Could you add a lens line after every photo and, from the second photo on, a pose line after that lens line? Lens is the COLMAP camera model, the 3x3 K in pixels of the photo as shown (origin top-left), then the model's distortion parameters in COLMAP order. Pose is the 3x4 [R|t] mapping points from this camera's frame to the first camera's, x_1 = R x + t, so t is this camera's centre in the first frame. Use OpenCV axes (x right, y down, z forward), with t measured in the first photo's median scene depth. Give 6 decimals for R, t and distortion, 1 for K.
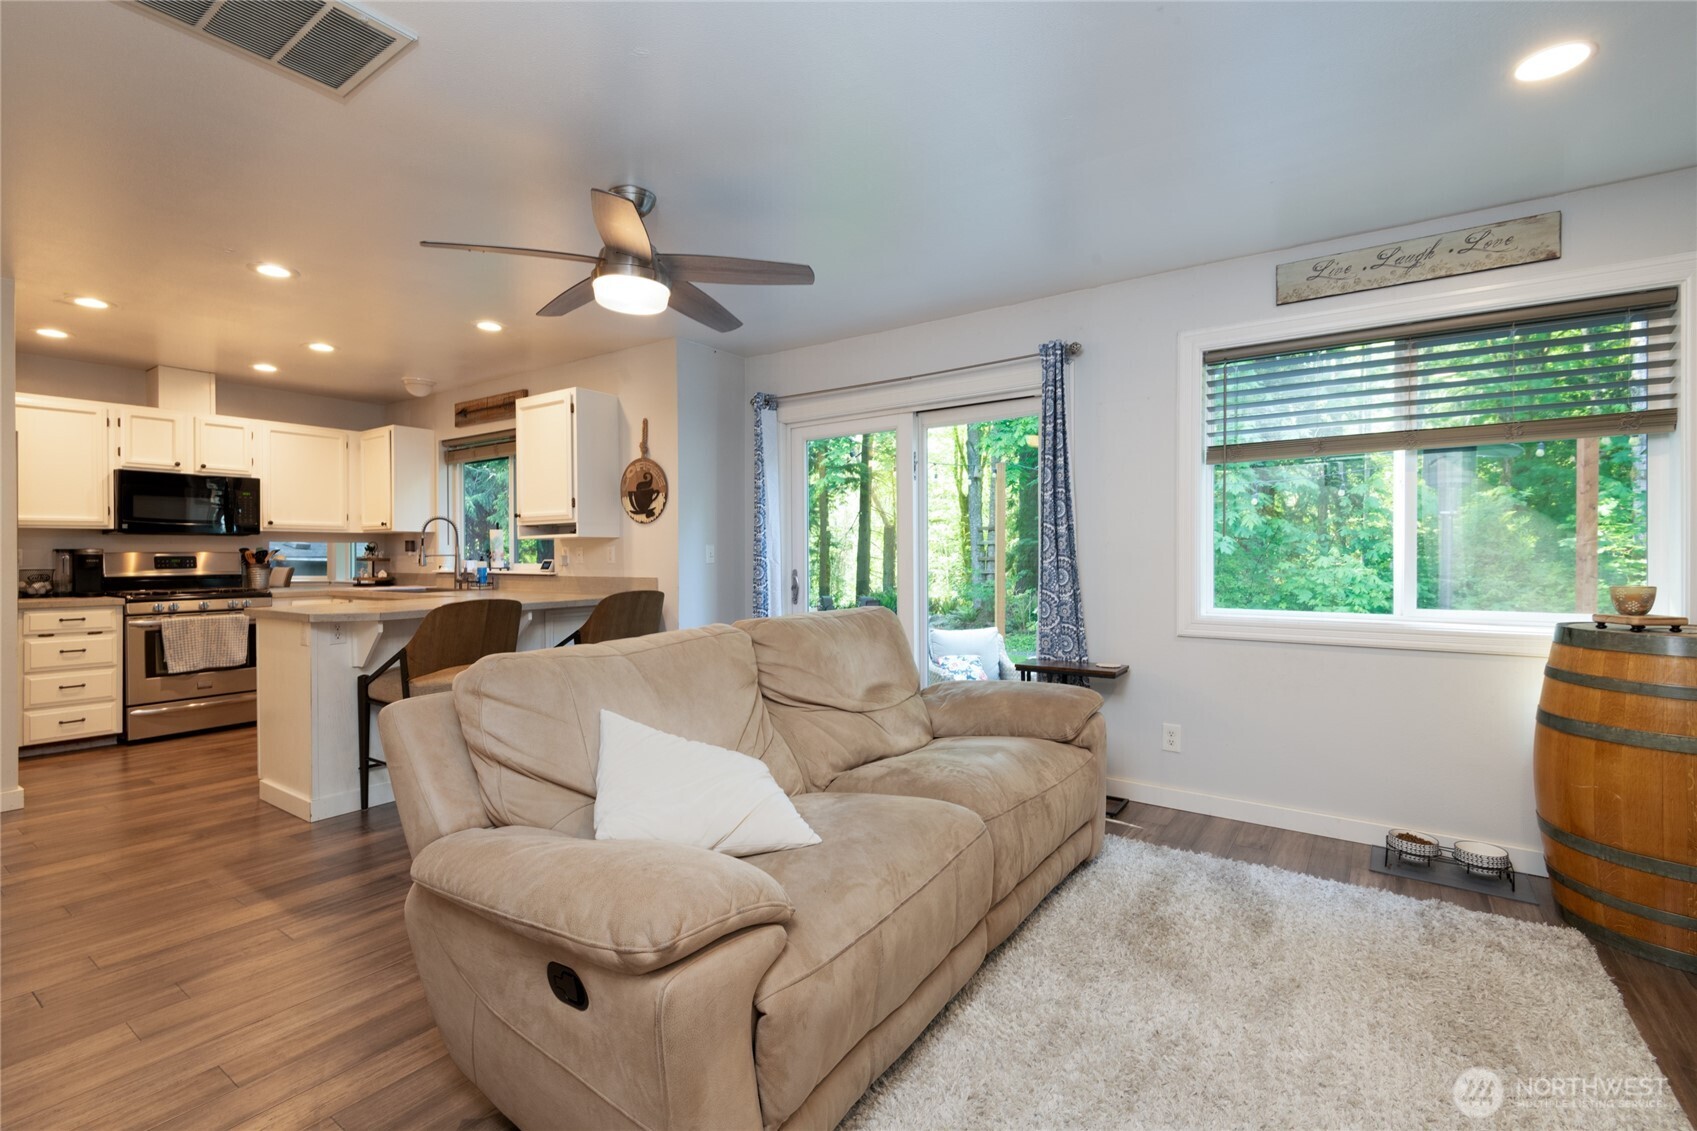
lens RADIAL K [[758.4, 0, 846.2], [0, 758.4, 559.6], [0, 0, 1]] dist [0.021427, -0.011946]
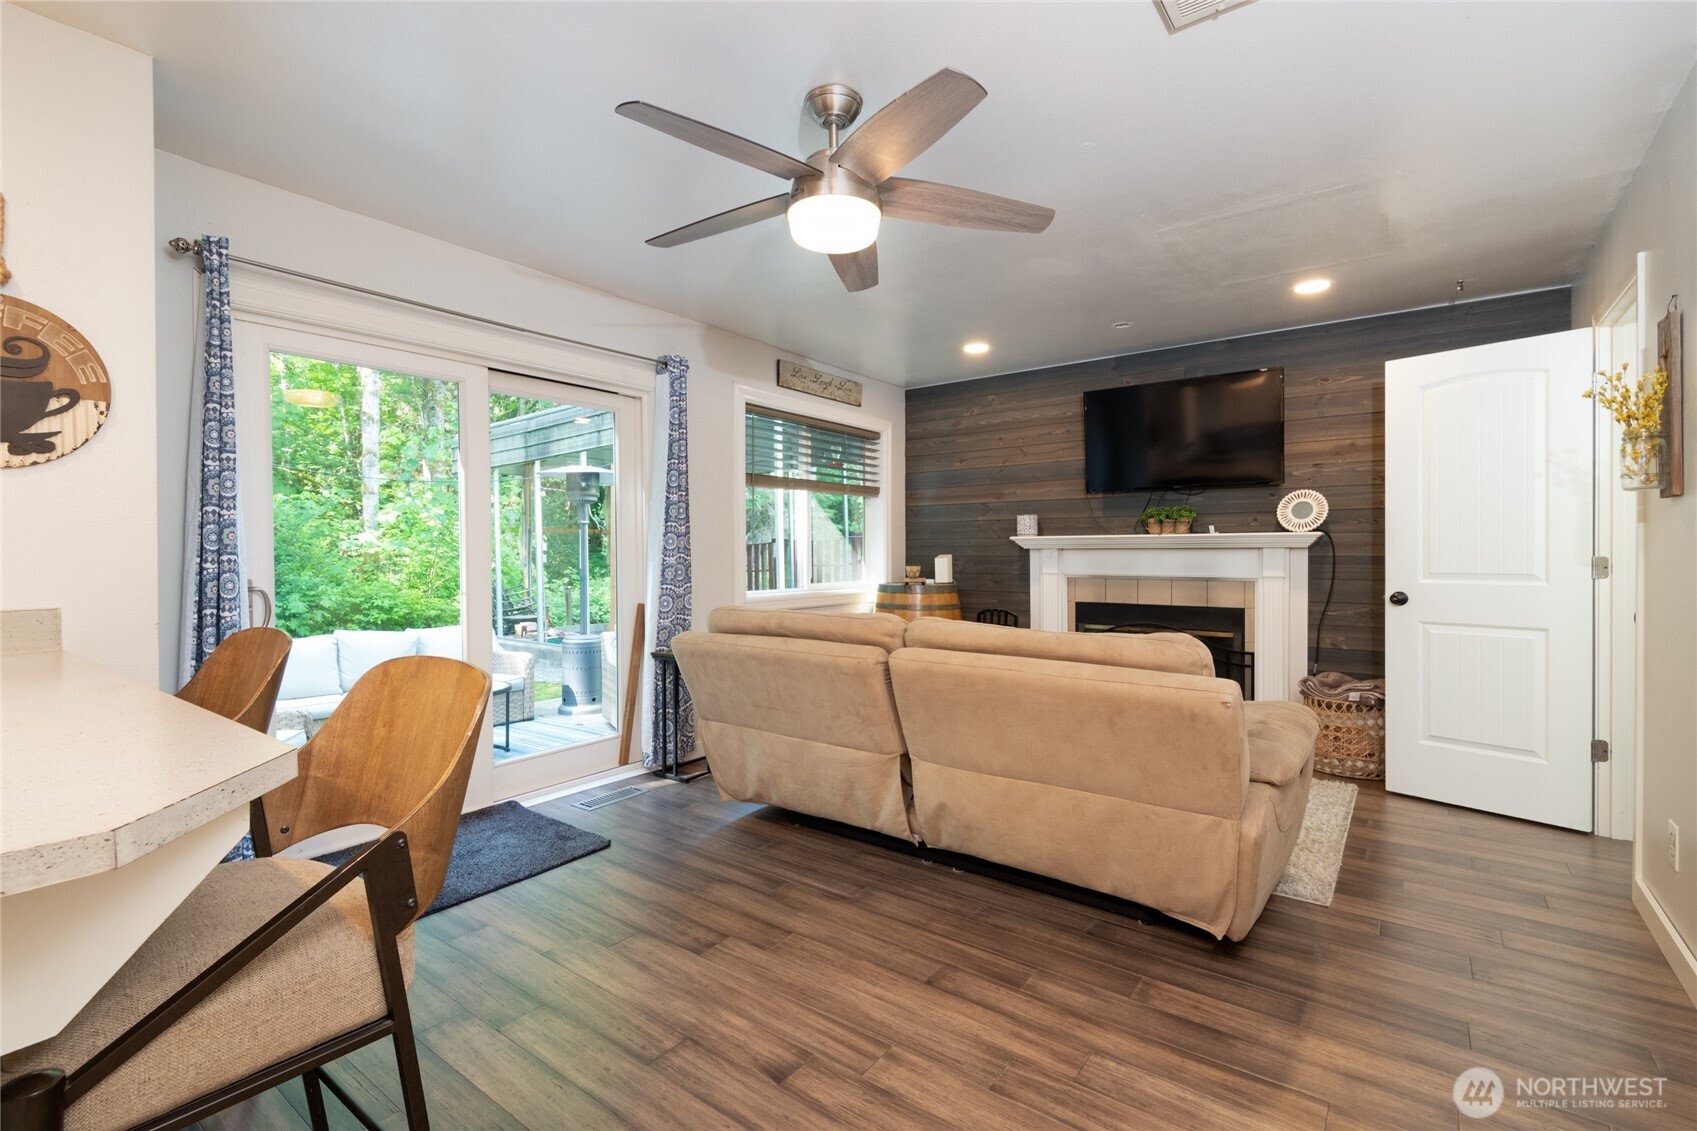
lens RADIAL K [[758.4, 0, 841.5], [0, 758.4, 558.3], [0, 0, 1]] dist [0.021427, -0.011946]
pose [[0.037802, -0.006157, 0.999266, -0.576664], [0.009072, 0.999942, 0.005818, 0.000247], [-0.999244, 0.008846, 0.037855, 0.511923]]
